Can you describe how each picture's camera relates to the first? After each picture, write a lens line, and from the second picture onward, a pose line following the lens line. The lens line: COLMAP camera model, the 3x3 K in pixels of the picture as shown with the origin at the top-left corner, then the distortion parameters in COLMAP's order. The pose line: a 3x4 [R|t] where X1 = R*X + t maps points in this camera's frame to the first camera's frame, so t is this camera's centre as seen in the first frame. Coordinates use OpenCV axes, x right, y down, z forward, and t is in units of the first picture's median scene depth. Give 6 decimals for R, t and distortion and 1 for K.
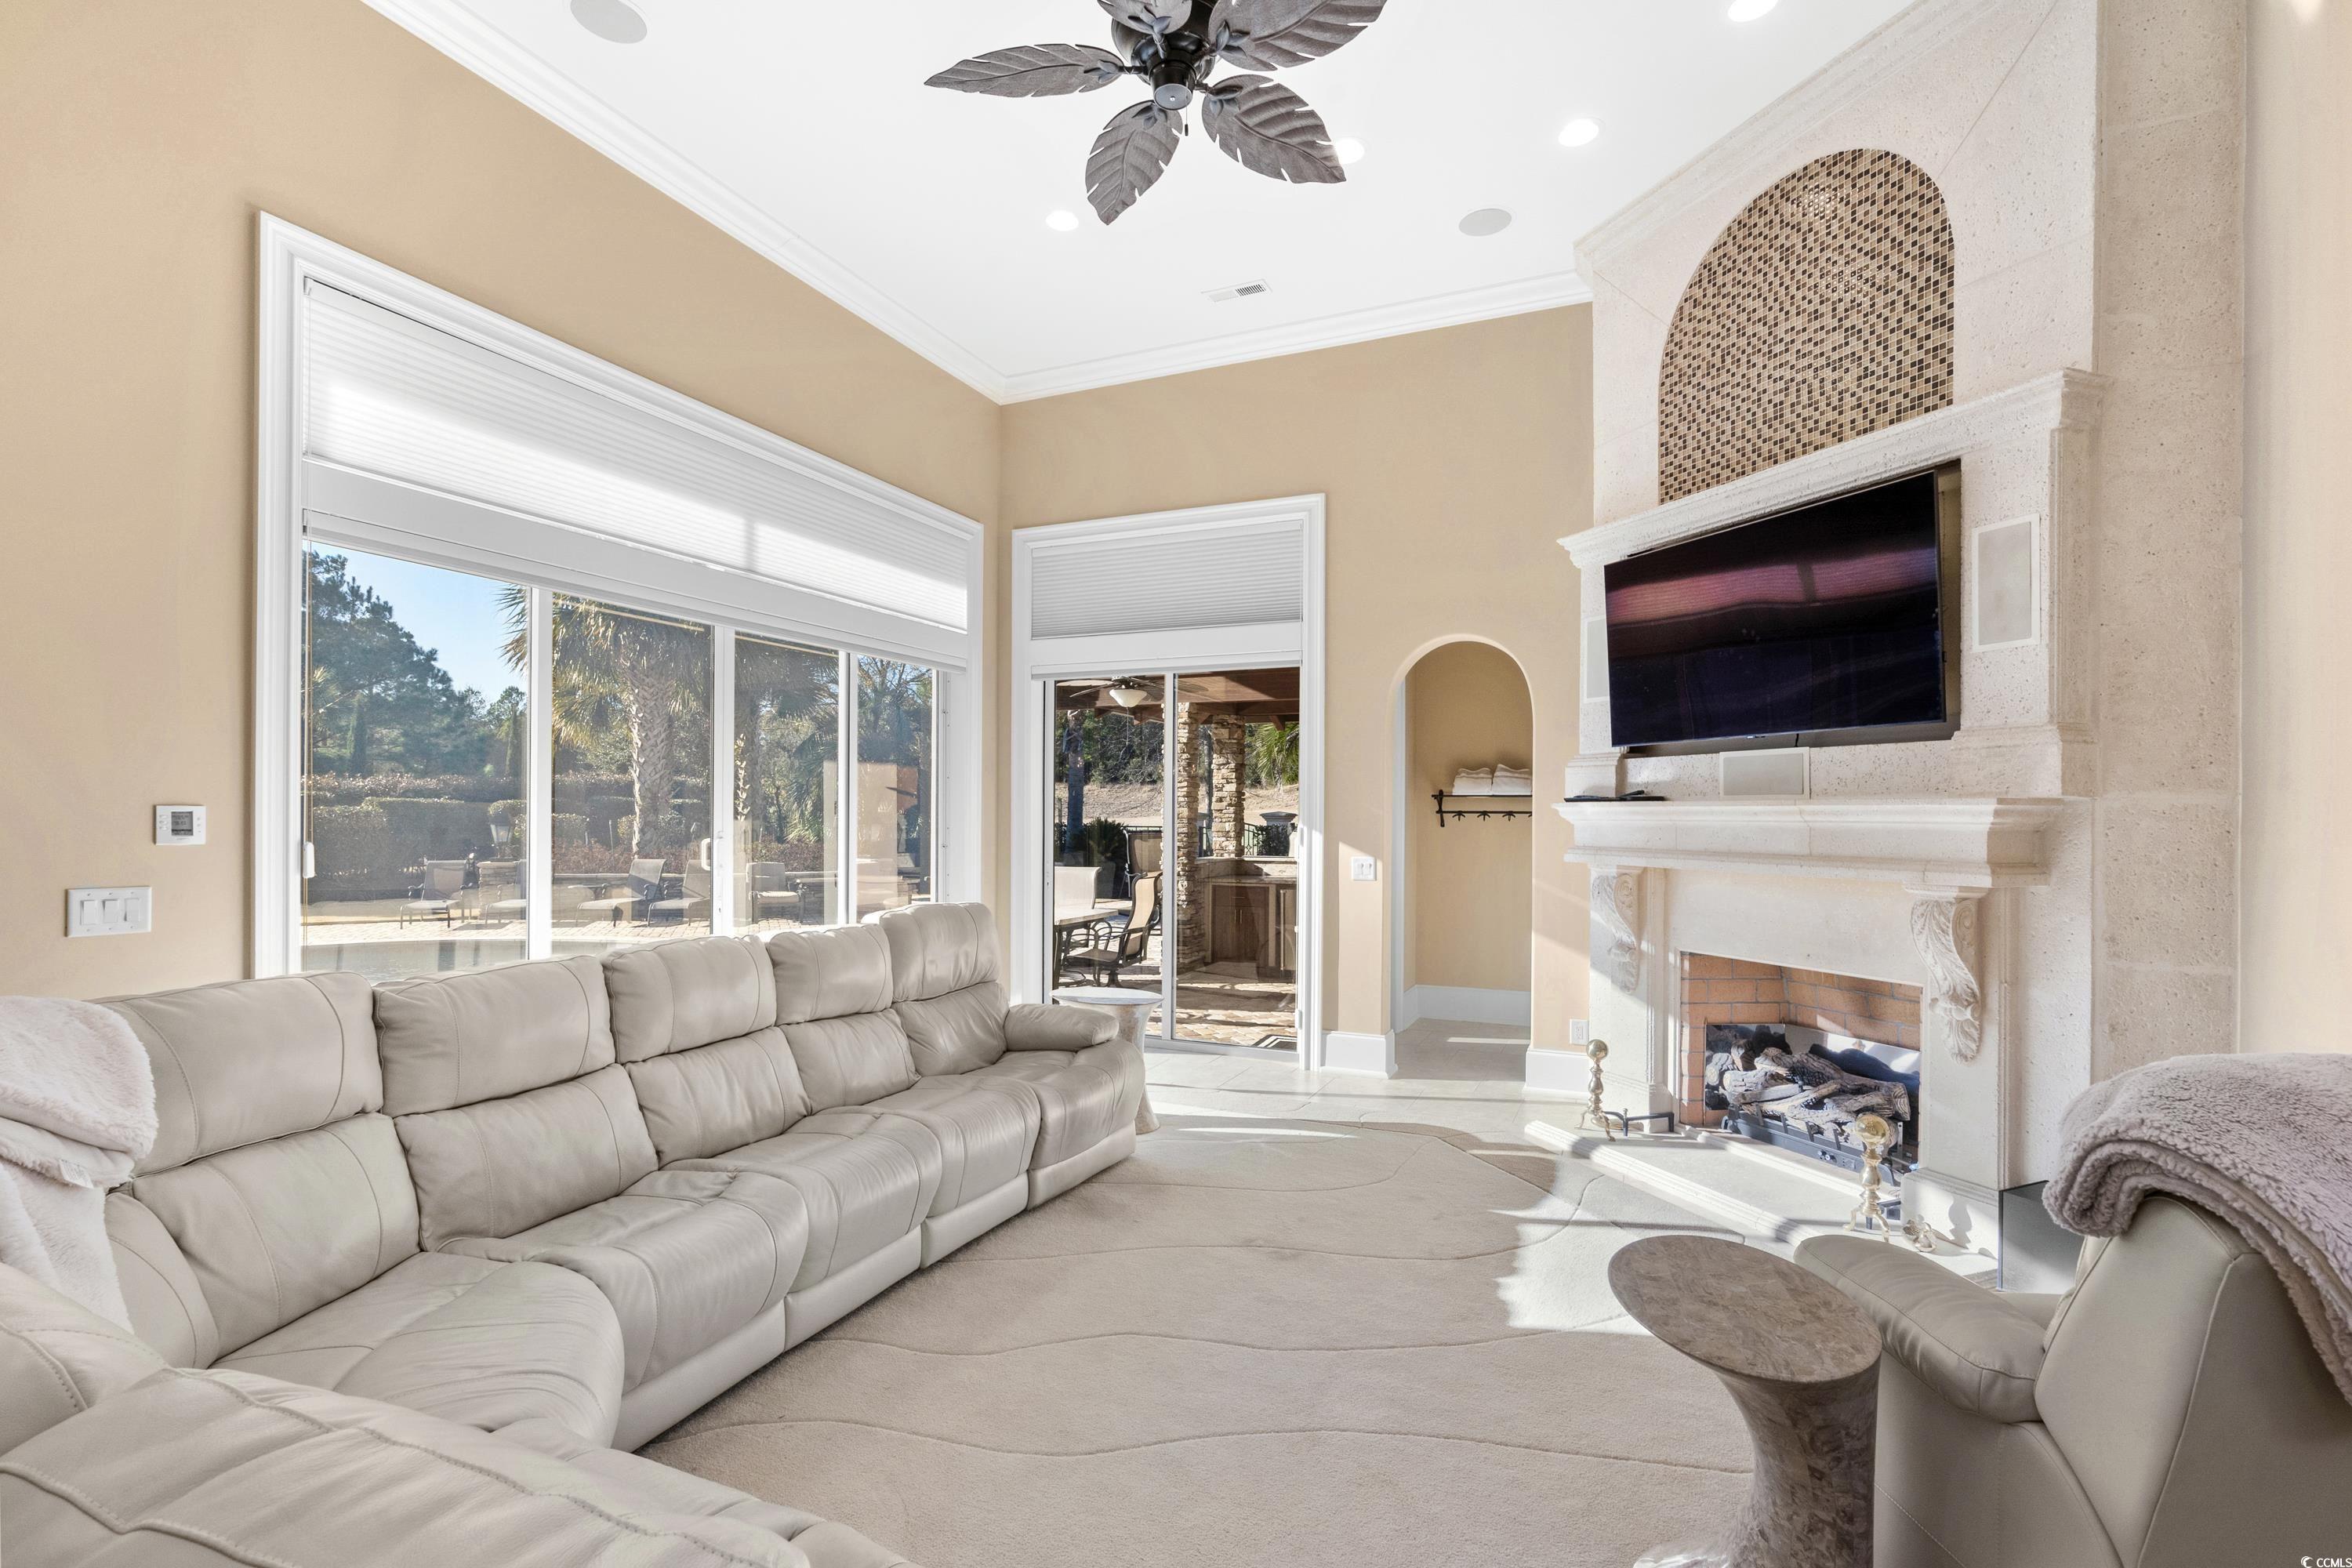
lens RADIAL K [[1077.1, 0, 1176.2], [0, 1077.1, 796.4], [0, 0, 1]] dist [0.002582, -0.000765]
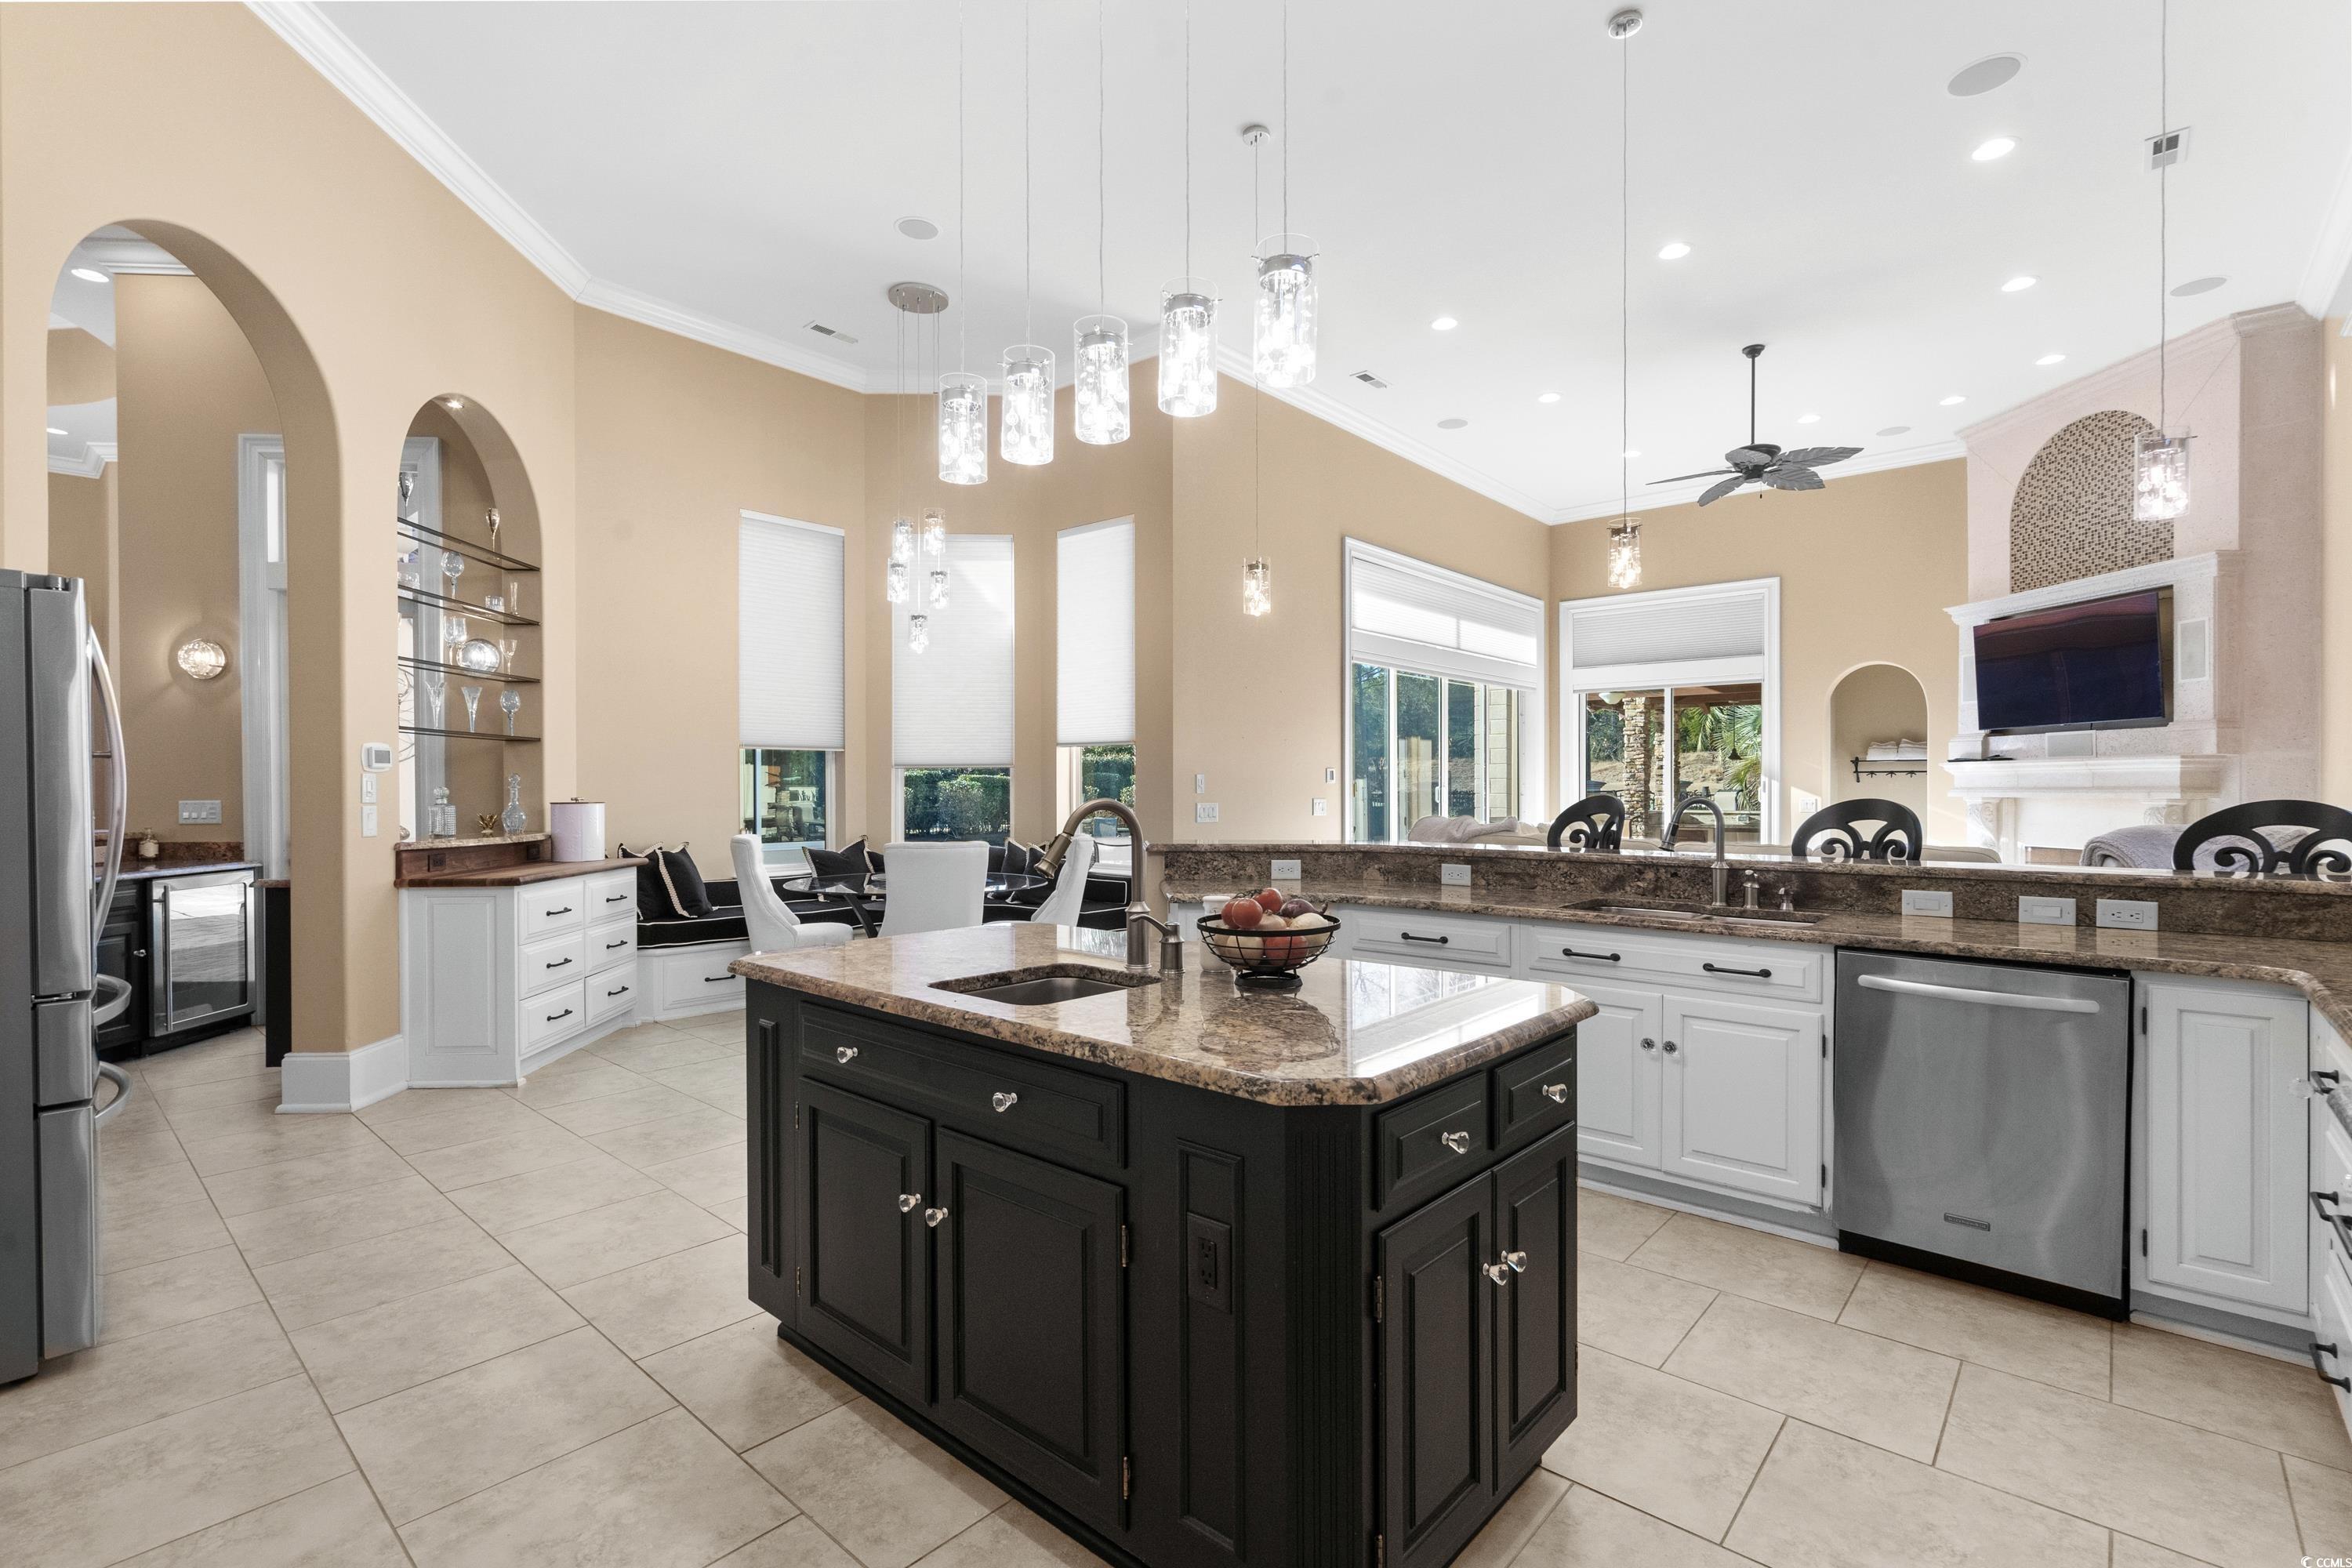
lens RADIAL K [[1077.1, 0, 1174.7], [0, 1077.1, 782.5], [0, 0, 1]] dist [0.002582, -0.000765]
pose [[0.955801, -0.007825, -0.293911, -0.338469], [0.010572, 0.999914, 0.007760, 0.011882], [0.293825, -0.010524, 0.955801, -1.085126]]
